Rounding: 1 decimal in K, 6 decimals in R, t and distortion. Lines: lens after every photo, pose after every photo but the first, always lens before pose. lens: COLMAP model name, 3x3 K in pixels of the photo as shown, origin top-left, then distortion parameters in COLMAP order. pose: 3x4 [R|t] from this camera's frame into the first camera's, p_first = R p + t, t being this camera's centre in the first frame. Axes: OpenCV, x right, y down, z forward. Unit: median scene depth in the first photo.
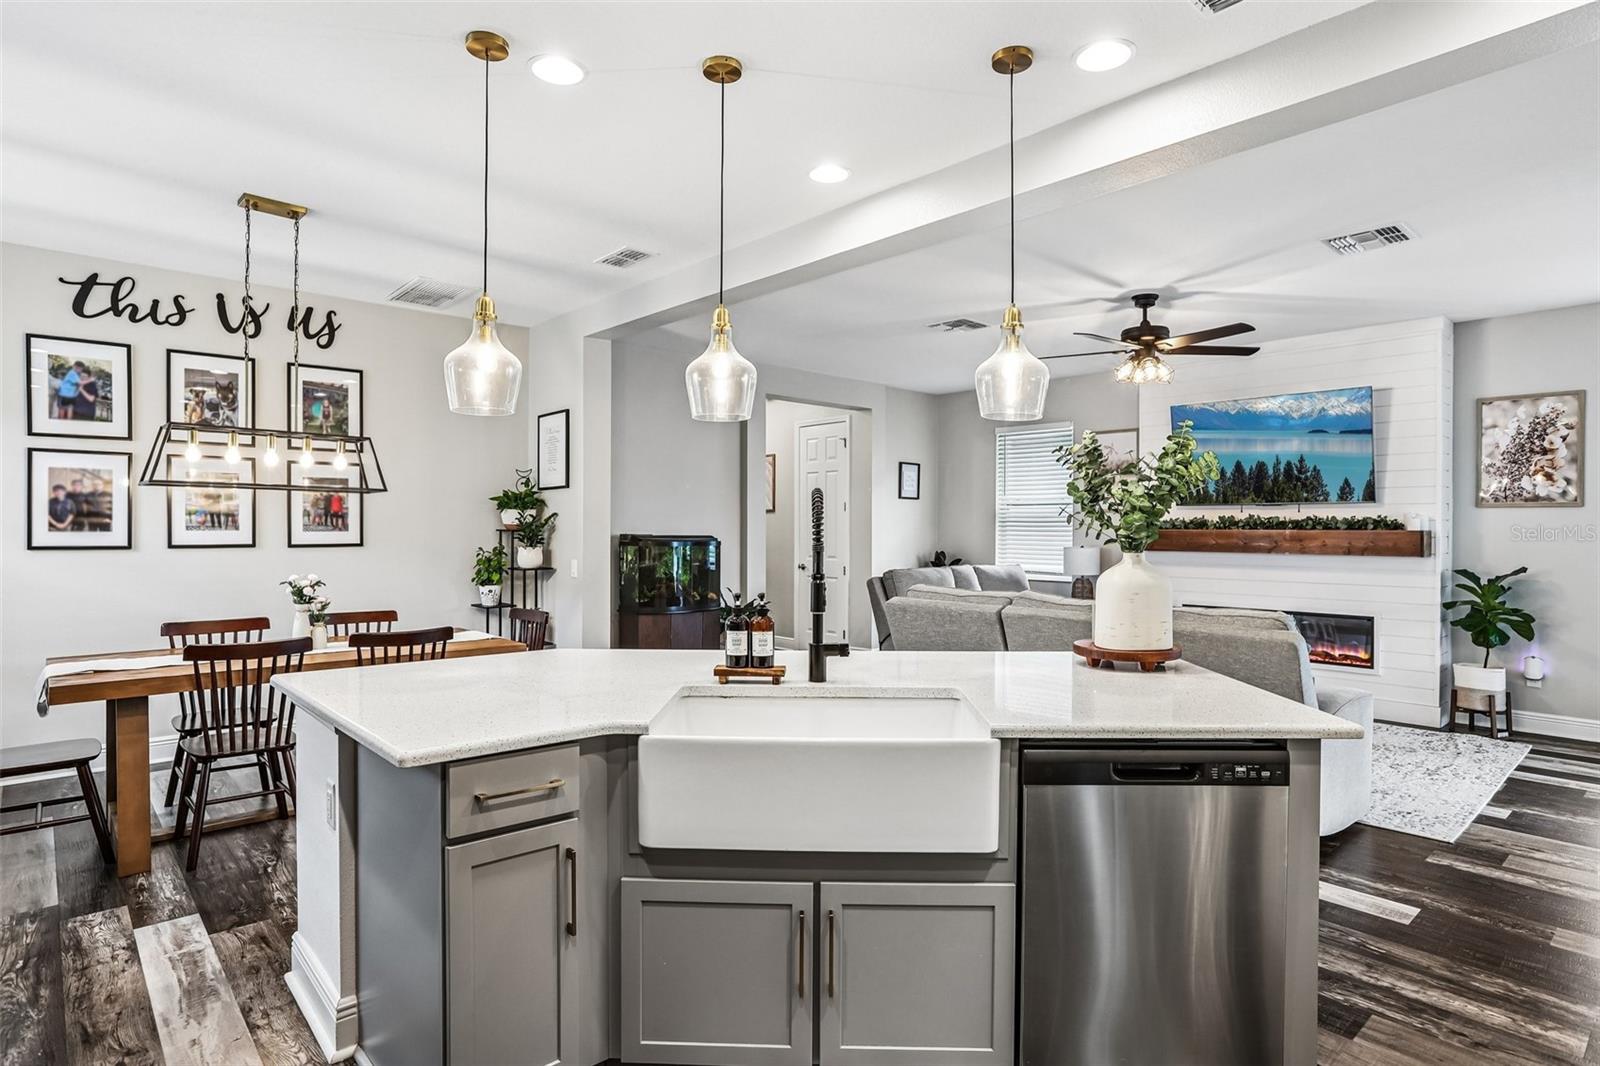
lens RADIAL K [[861.3, 0, 800.0], [0, 861.3, 533.0], [0, 0, 1]] dist [-0.059887, 0.041495]
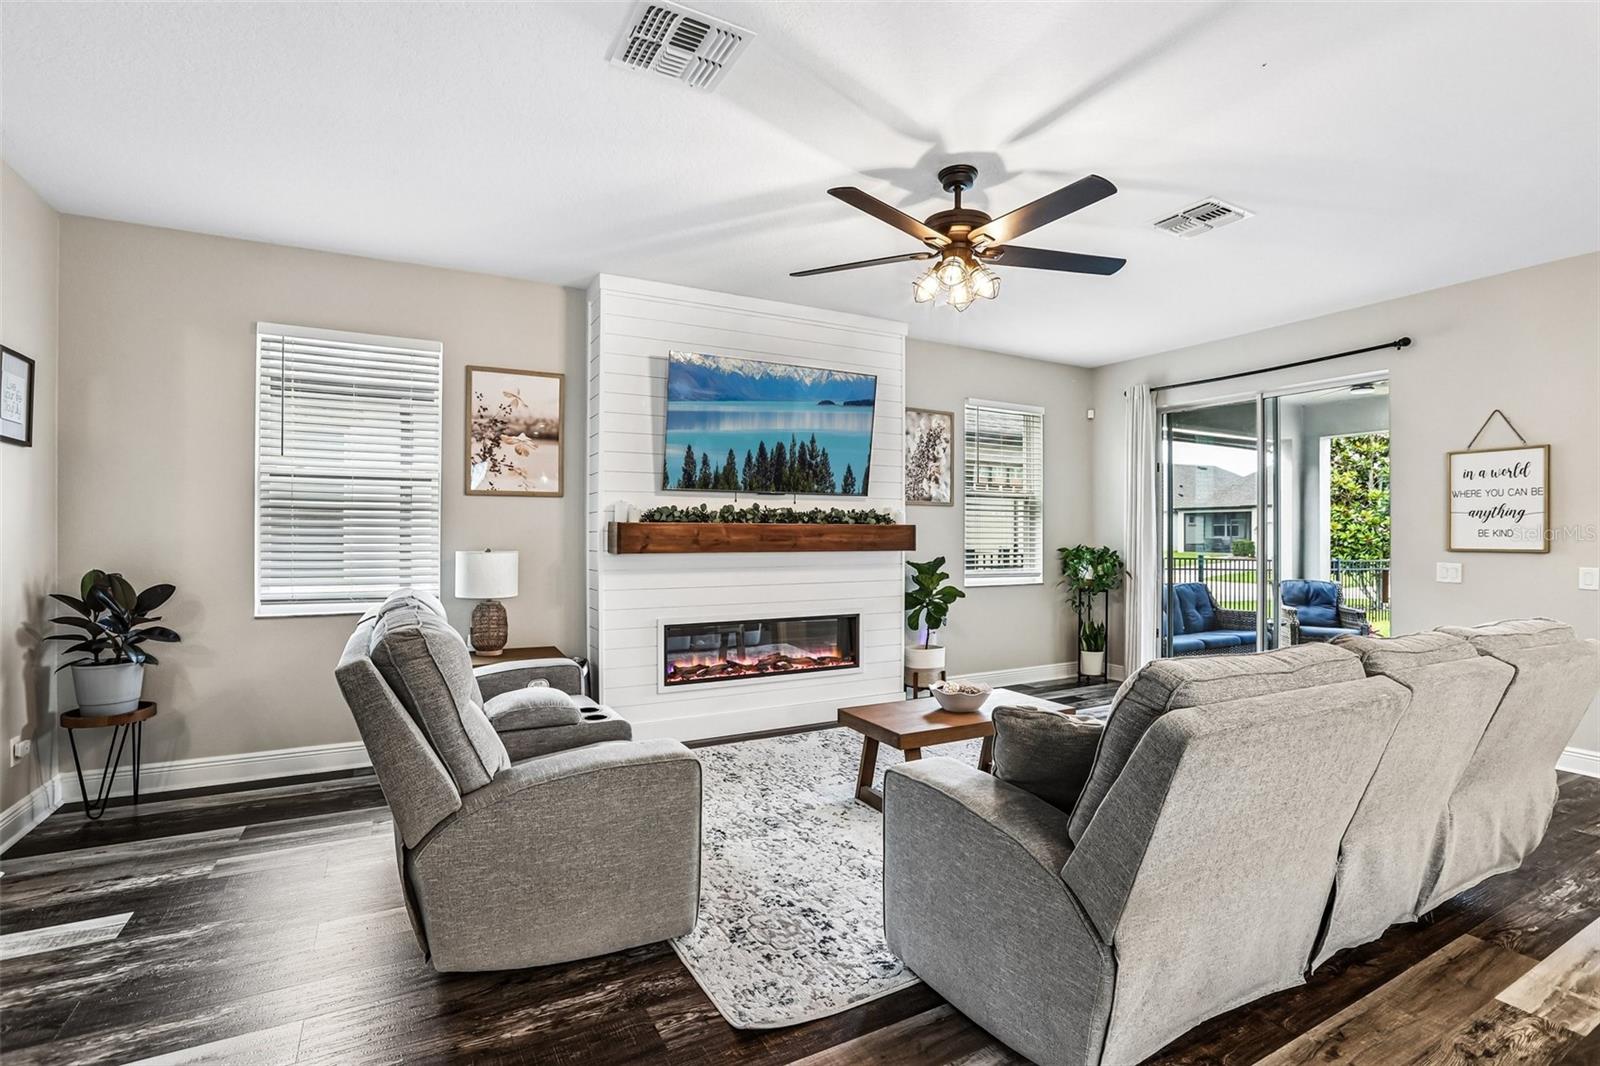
lens RADIAL K [[739.5, 0, 797.6], [0, 739.5, 535.6], [0, 0, 1]] dist [-0.052392, 0.020594]
pose [[0.240441, -0.007671, 0.970633, -0.193421], [0.001731, 0.999971, 0.007474, 0.003440], [-0.970662, -0.000117, 0.240448, 1.025578]]
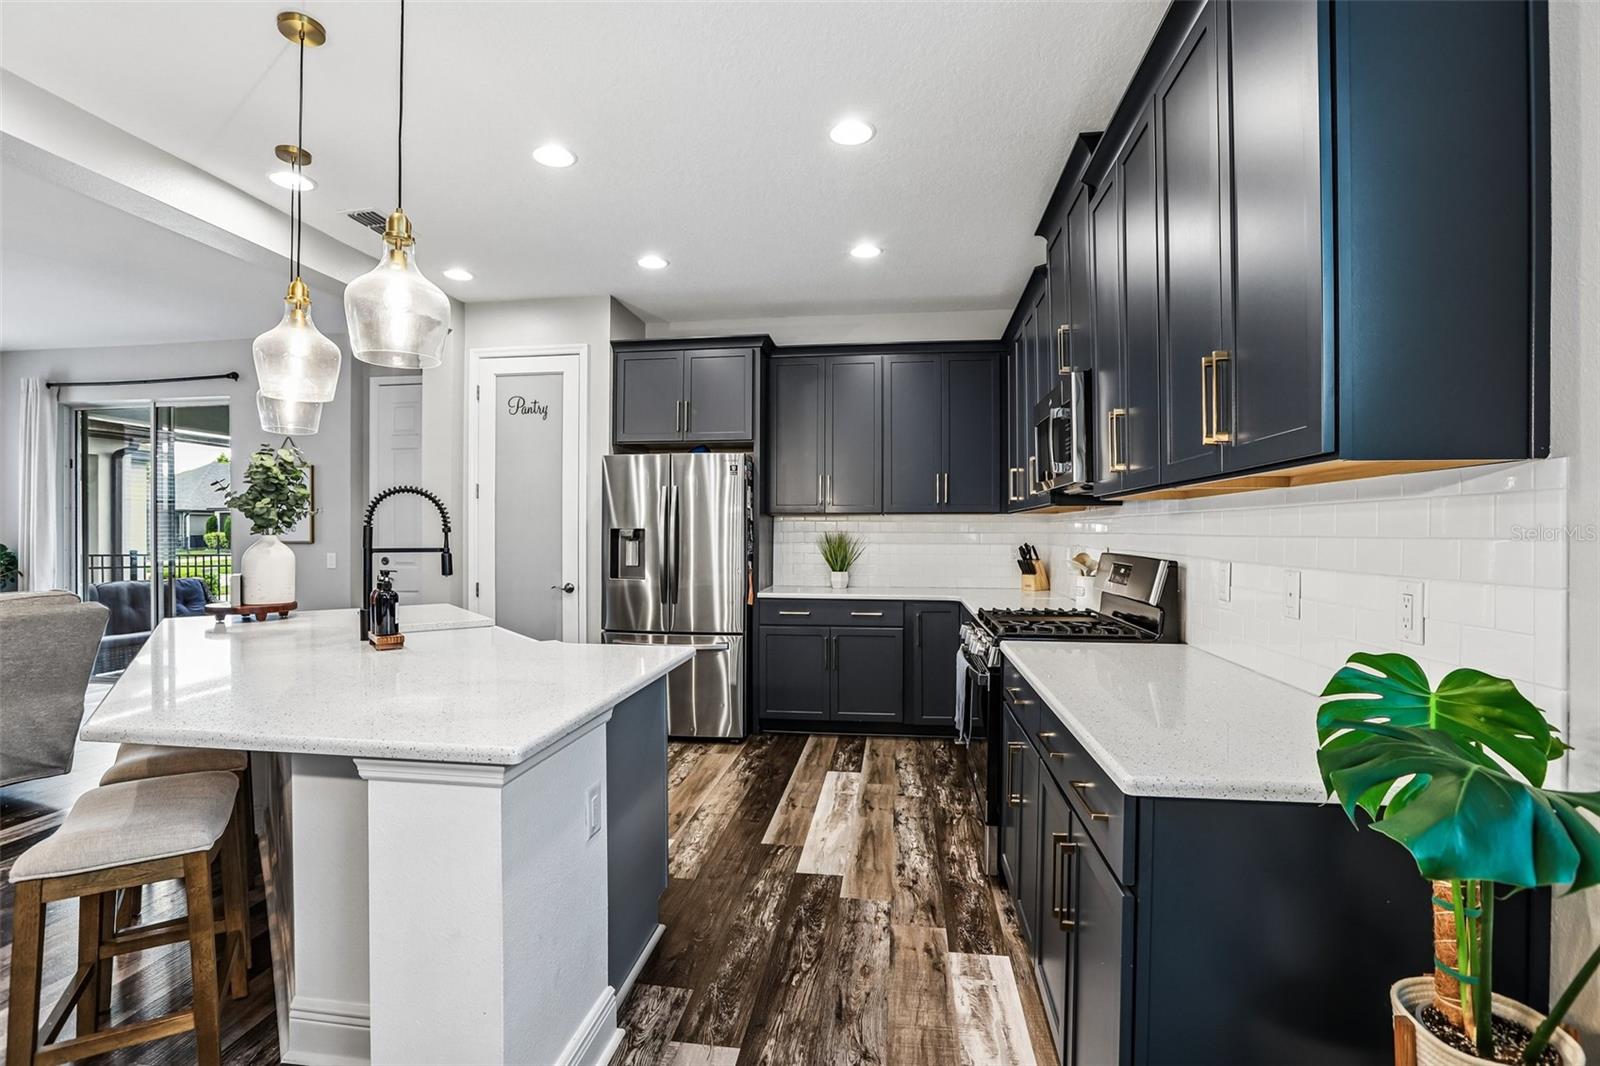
lens RADIAL K [[739.5, 0, 797.6], [0, 739.5, 535.6], [0, 0, 1]] dist [-0.052392, 0.020594]
pose [[-0.640765, -0.008541, 0.767690, -0.550791], [-0.000420, 0.999942, 0.010773, 0.005574], [-0.767737, 0.006581, -0.640731, 0.566993]]
